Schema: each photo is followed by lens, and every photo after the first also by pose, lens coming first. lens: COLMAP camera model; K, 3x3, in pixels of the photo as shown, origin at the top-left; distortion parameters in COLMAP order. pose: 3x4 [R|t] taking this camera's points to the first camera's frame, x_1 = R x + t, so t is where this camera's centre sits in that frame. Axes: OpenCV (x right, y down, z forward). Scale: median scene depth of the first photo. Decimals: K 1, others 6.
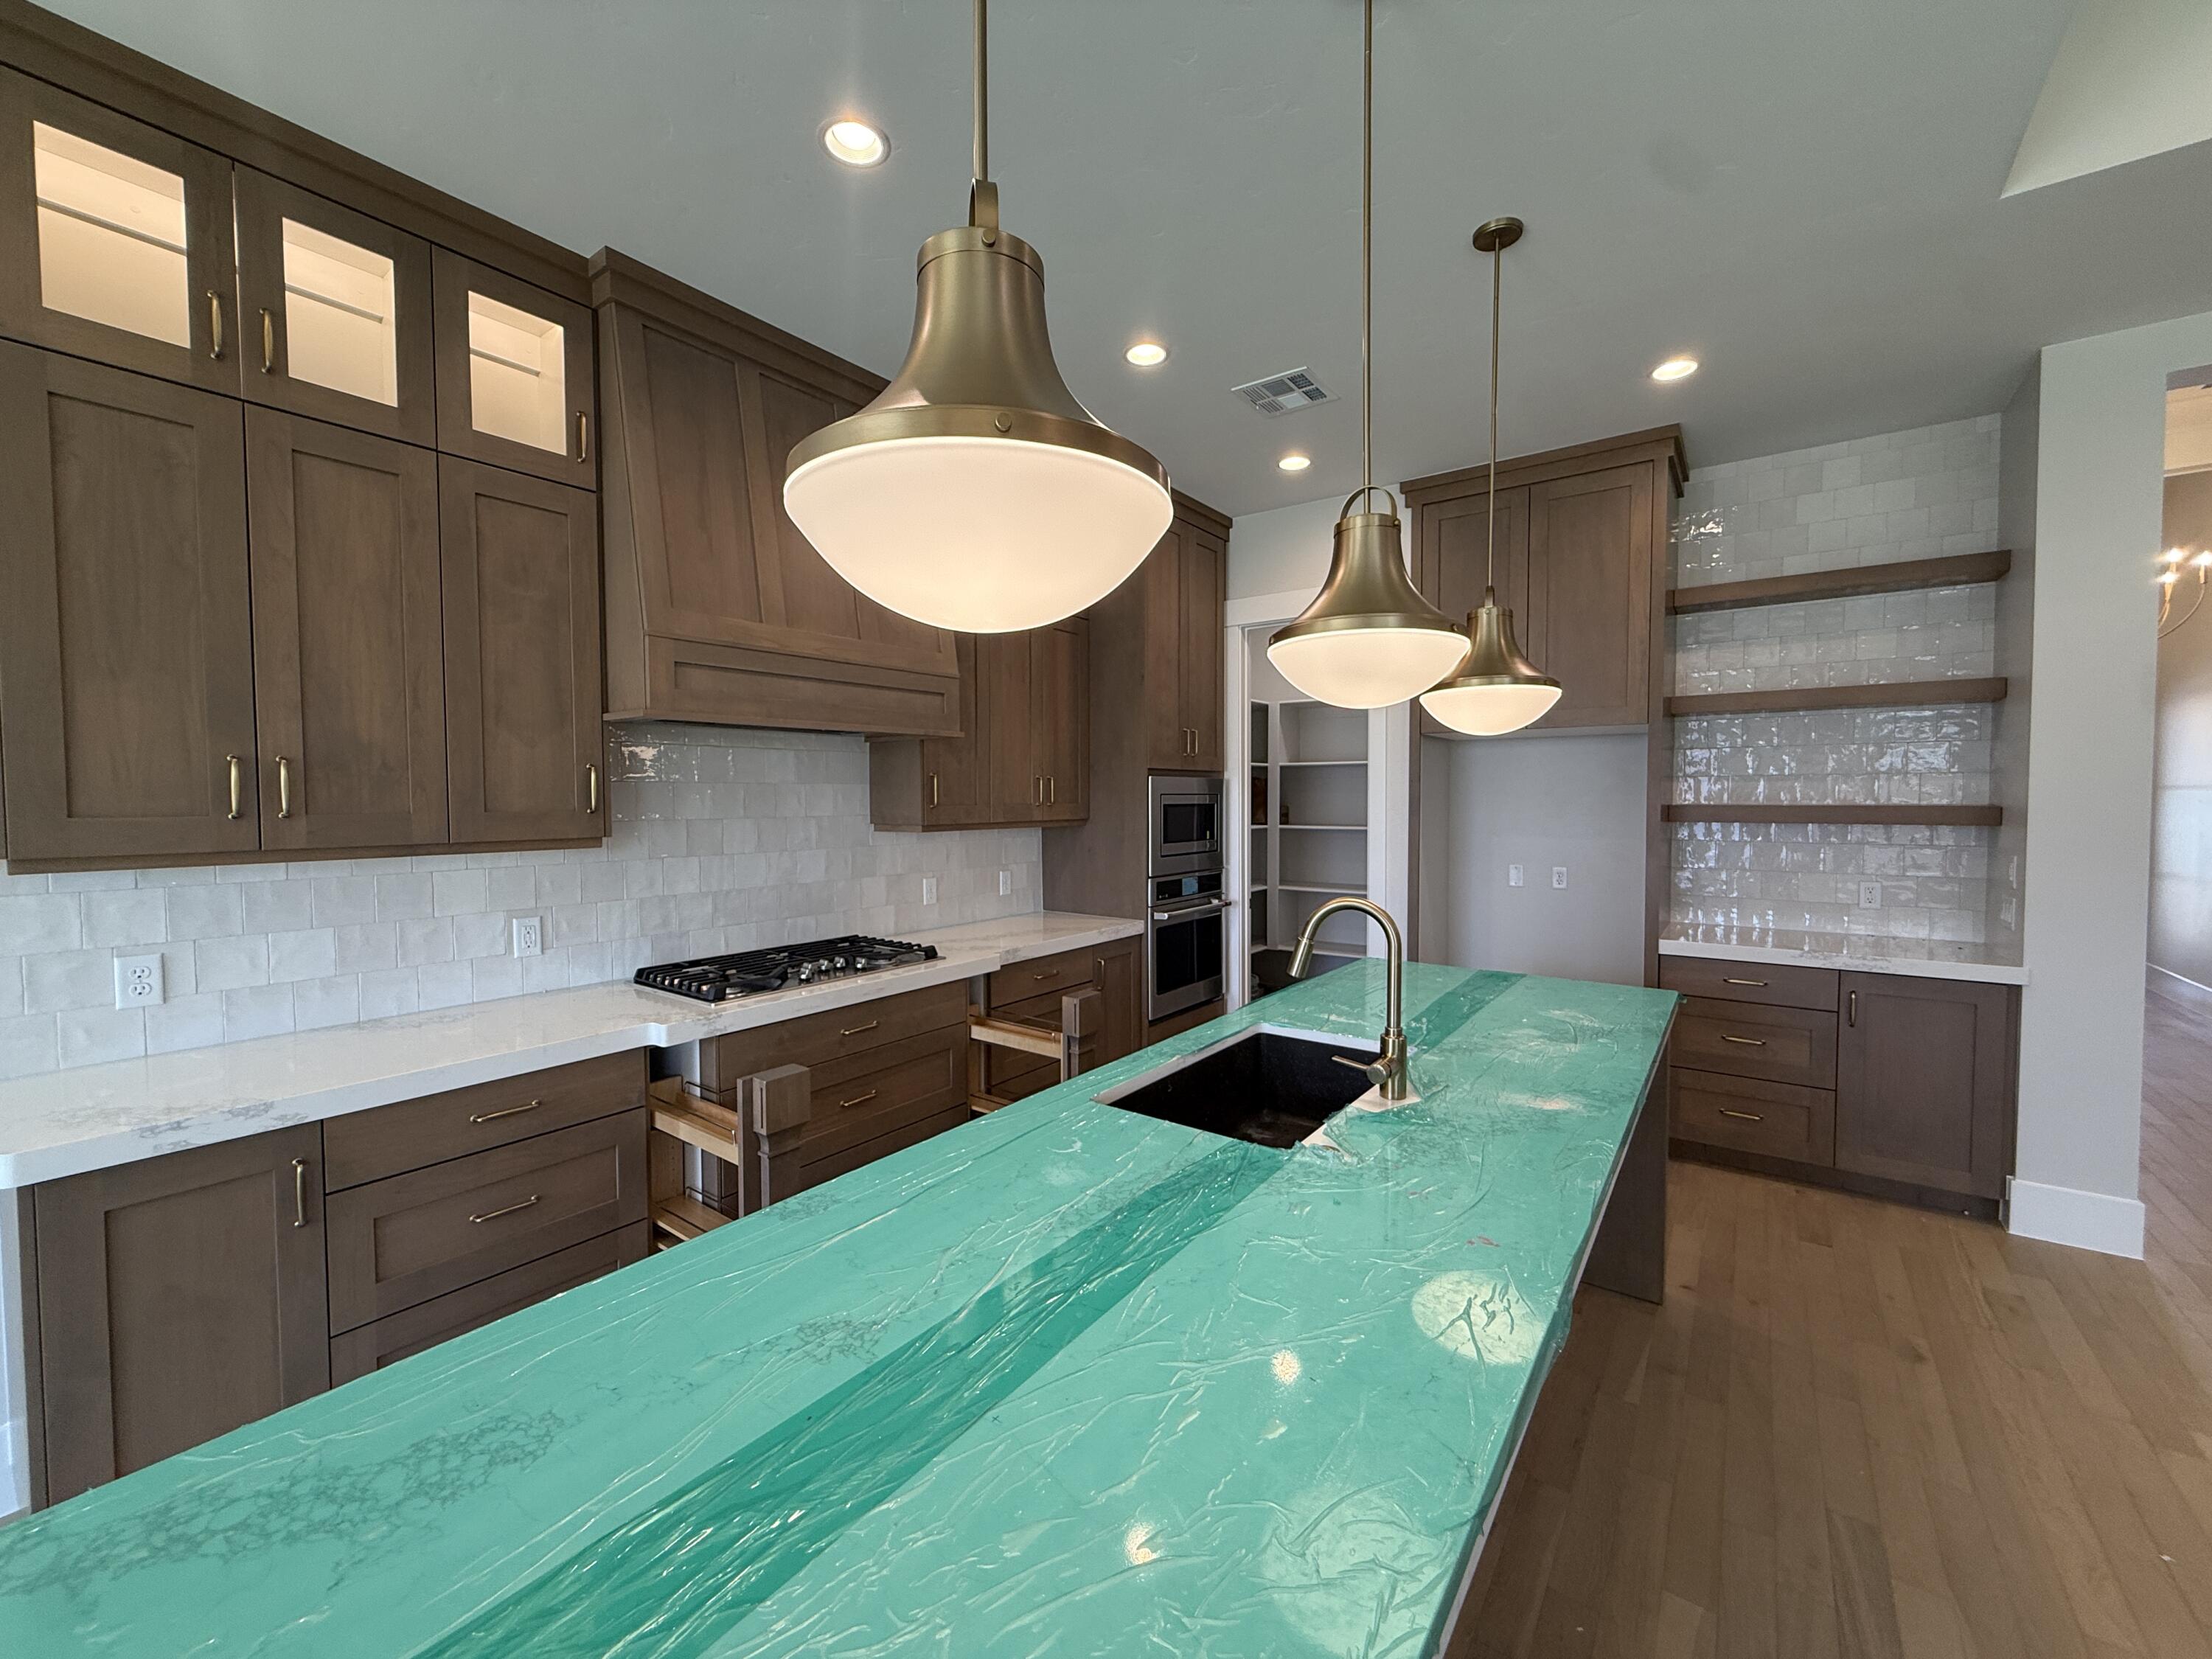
lens RADIAL K [[888.0, 0, 1104.2], [0, 888.0, 827.3], [0, 0, 1]] dist [0.003510, 0.000052]
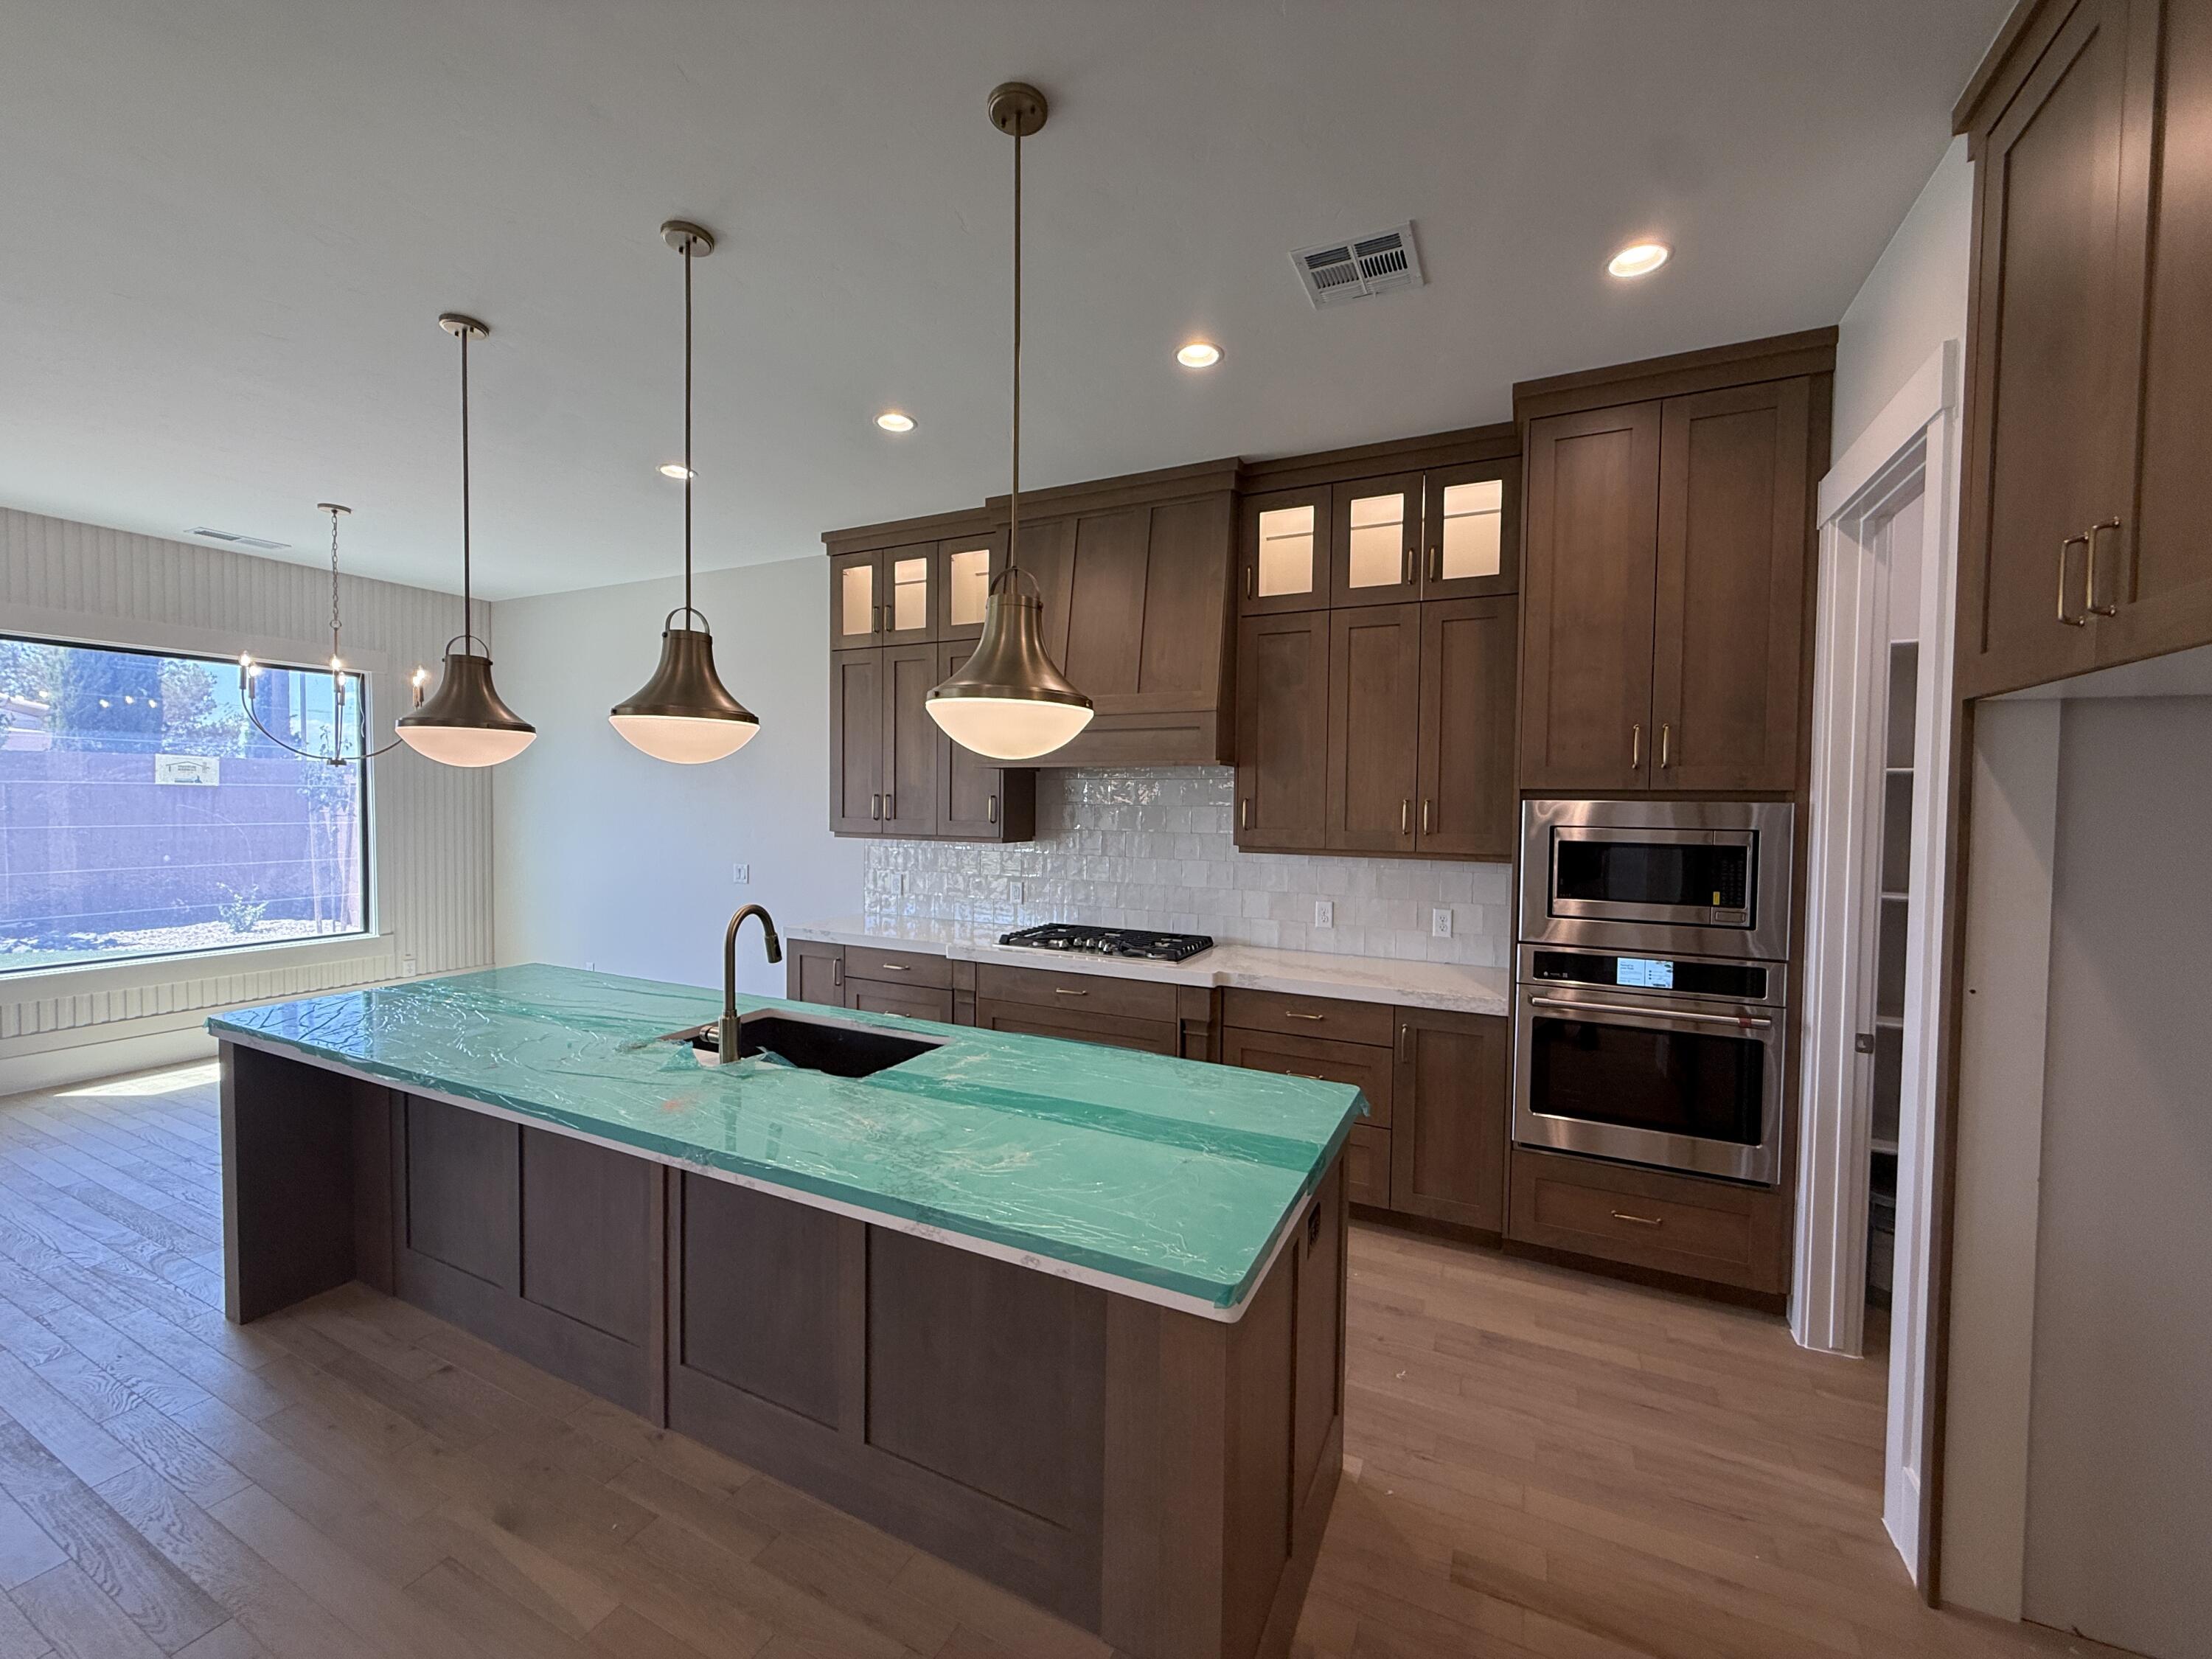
lens RADIAL K [[888.0, 0, 1103.0], [0, 888.0, 824.5], [0, 0, 1]] dist [0.003510, 0.000052]
pose [[0.175071, 0.028880, -0.984132, 0.883880], [-0.051352, 0.998477, 0.020166, -0.044280], [0.983216, 0.047007, 0.176288, 0.684294]]
